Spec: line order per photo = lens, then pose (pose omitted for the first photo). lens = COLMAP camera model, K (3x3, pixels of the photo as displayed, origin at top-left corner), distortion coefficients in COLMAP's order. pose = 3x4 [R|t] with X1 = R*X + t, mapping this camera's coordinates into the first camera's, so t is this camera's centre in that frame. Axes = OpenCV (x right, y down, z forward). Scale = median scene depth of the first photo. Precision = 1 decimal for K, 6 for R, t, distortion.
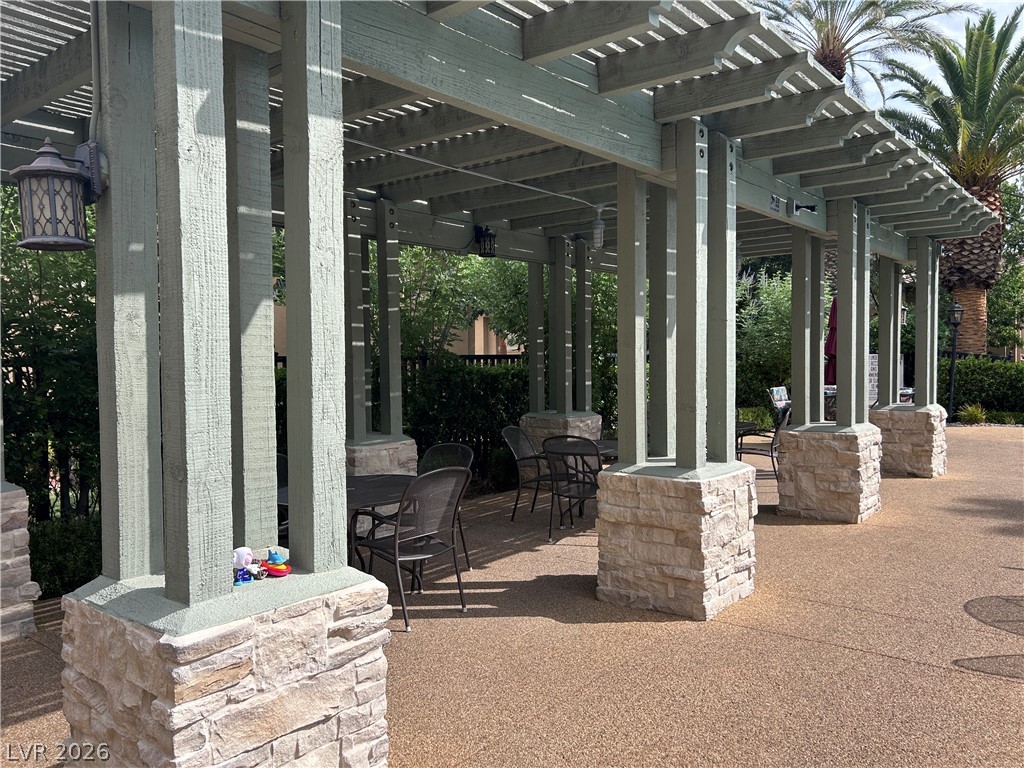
lens RADIAL K [[772.7, 0, 511.8], [0, 772.7, 388.3], [0, 0, 1]] dist [0.000700, -0.001612]
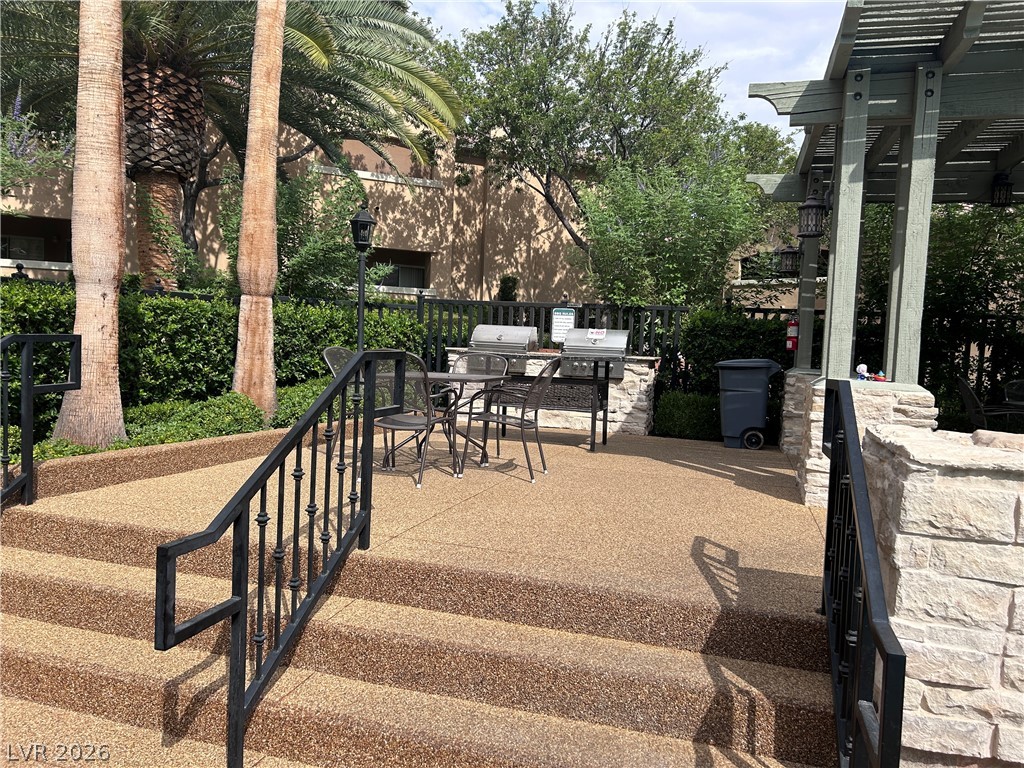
lens RADIAL K [[772.7, 0, 509.9], [0, 772.7, 381.4], [0, 0, 1]] dist [0.000700, -0.001612]
pose [[0.375847, 0.076867, -0.923488, 1.268542], [-0.082793, 0.995354, 0.049153, 0.220682], [0.922976, 0.057984, 0.380465, -0.740906]]
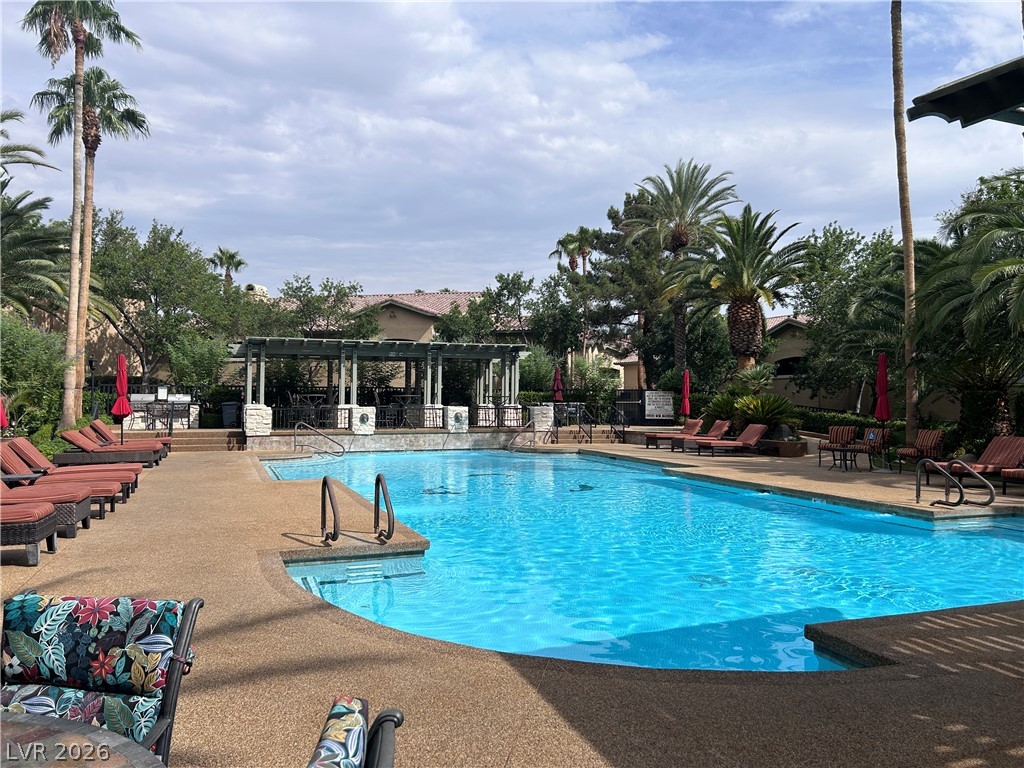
lens RADIAL K [[772.7, 0, 509.1], [0, 772.7, 381.6], [0, 0, 1]] dist [0.000700, -0.001612]
pose [[0.857767, -0.000701, -0.514039, 7.692318], [-0.031690, 0.998025, -0.054241, 0.383085], [0.513062, 0.062816, 0.856050, -5.992025]]
